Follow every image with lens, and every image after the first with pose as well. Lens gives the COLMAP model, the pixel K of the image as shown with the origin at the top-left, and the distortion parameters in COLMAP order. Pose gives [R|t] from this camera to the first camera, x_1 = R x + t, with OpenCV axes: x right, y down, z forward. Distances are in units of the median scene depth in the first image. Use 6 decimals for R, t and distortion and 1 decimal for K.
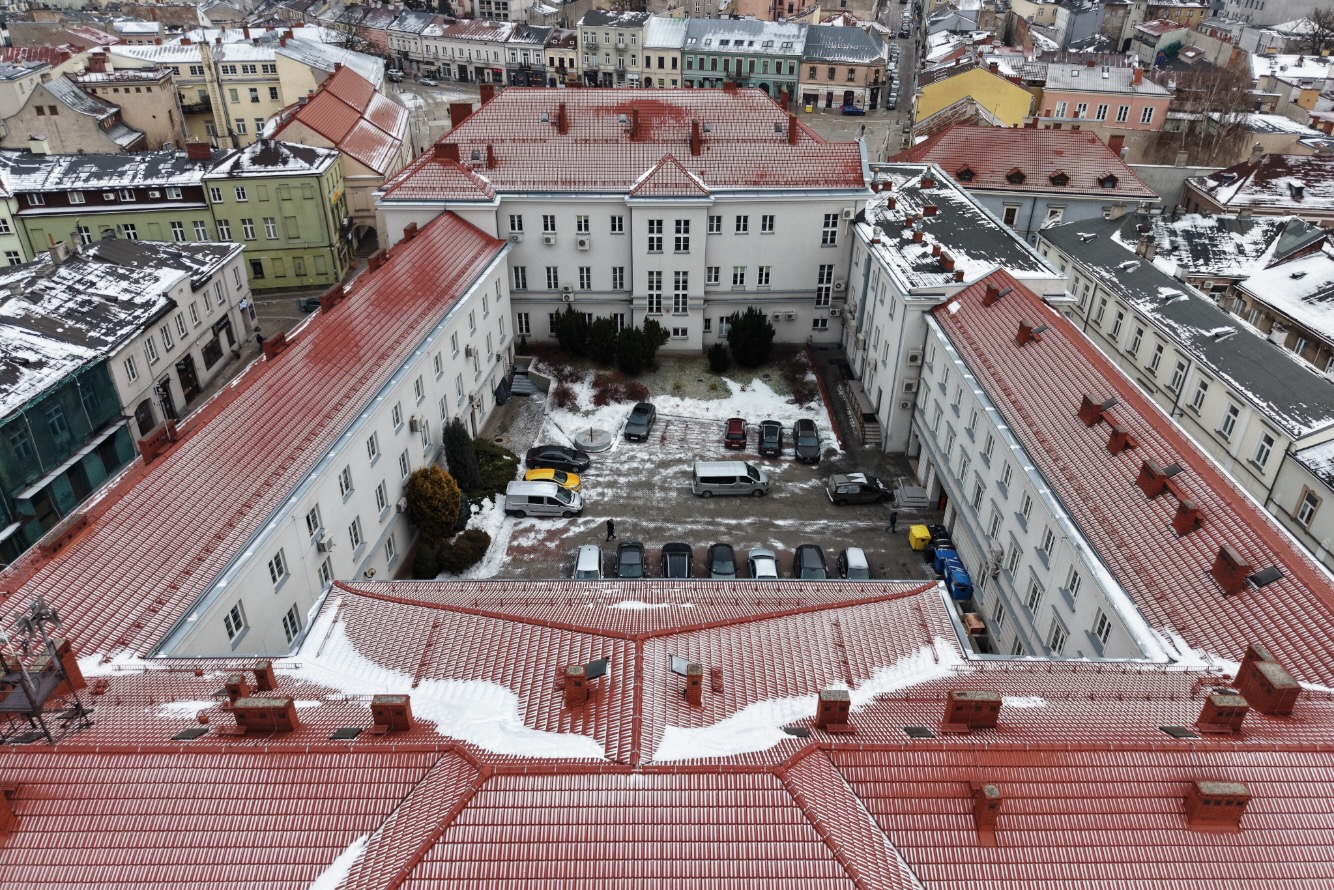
lens RADIAL K [[885.4, 0, 667.6], [0, 885.4, 422.6], [0, 0, 1]] dist [0.043747, -0.039959]
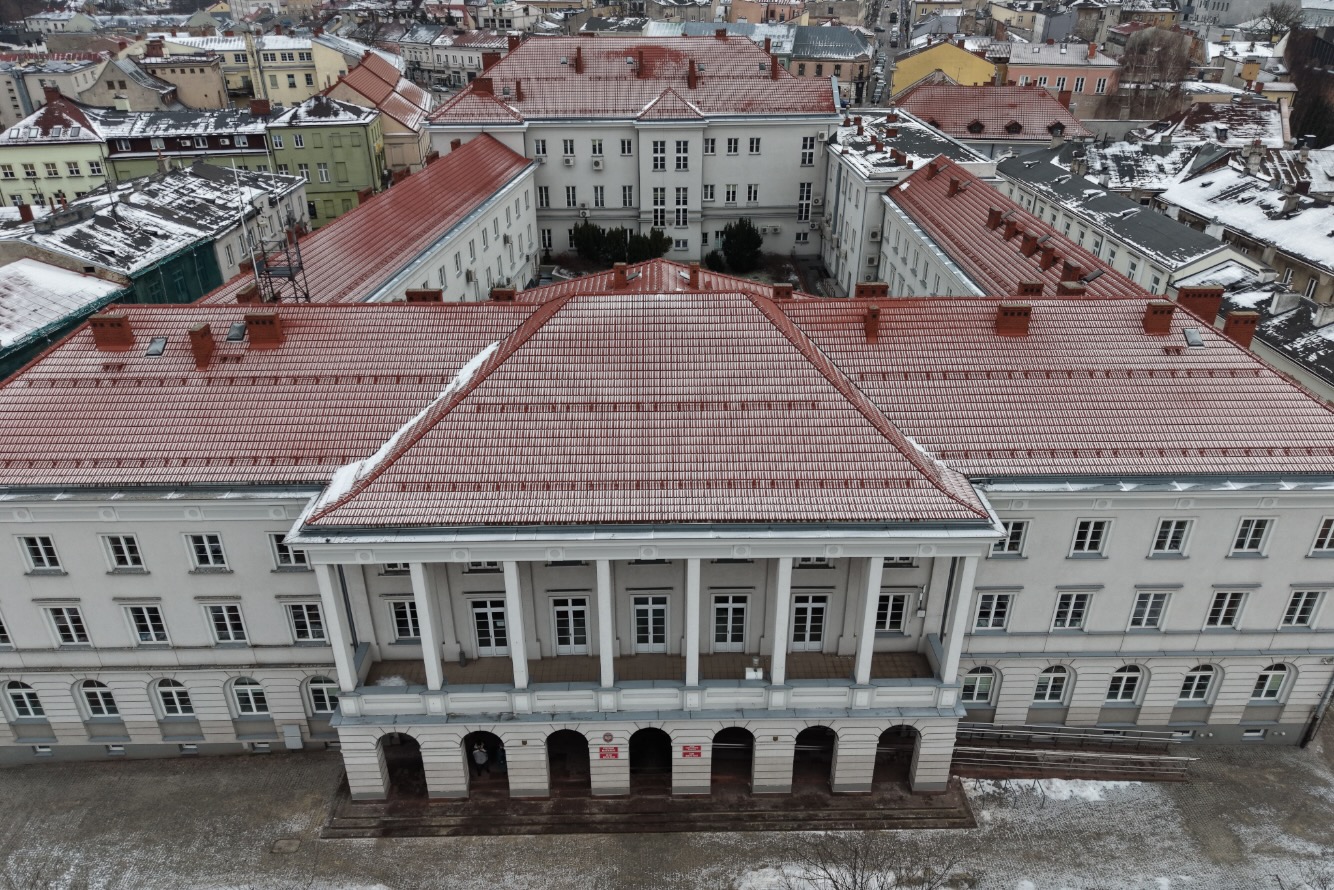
lens RADIAL K [[904.8, 0, 667.0], [0, 904.8, 445.0], [0, 0, 1]] dist [0.043735, -0.041377]
pose [[0.999910, -0.013350, -0.001600, -0.006096], [0.013305, 0.999589, -0.025392, 0.188434], [0.001938, 0.025369, 0.999676, -0.182136]]
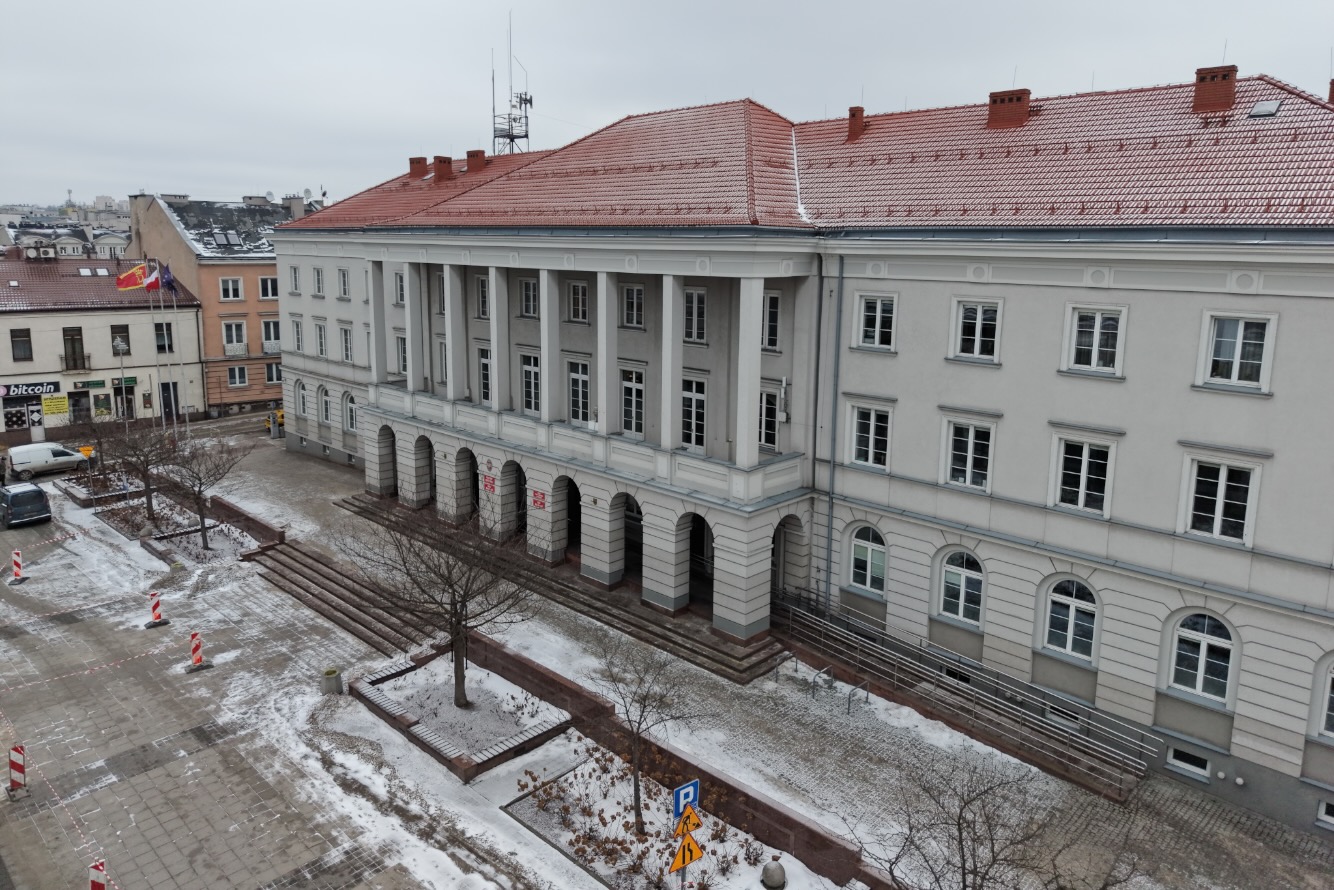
lens RADIAL K [[885.6, 0, 671.2], [0, 885.6, 377.8], [0, 0, 1]] dist [0.039445, -0.036937]
pose [[0.720955, 0.106676, -0.684721, 0.323896], [-0.344525, 0.912491, -0.220595, 0.340138], [0.601270, 0.394943, 0.694618, -0.019739]]
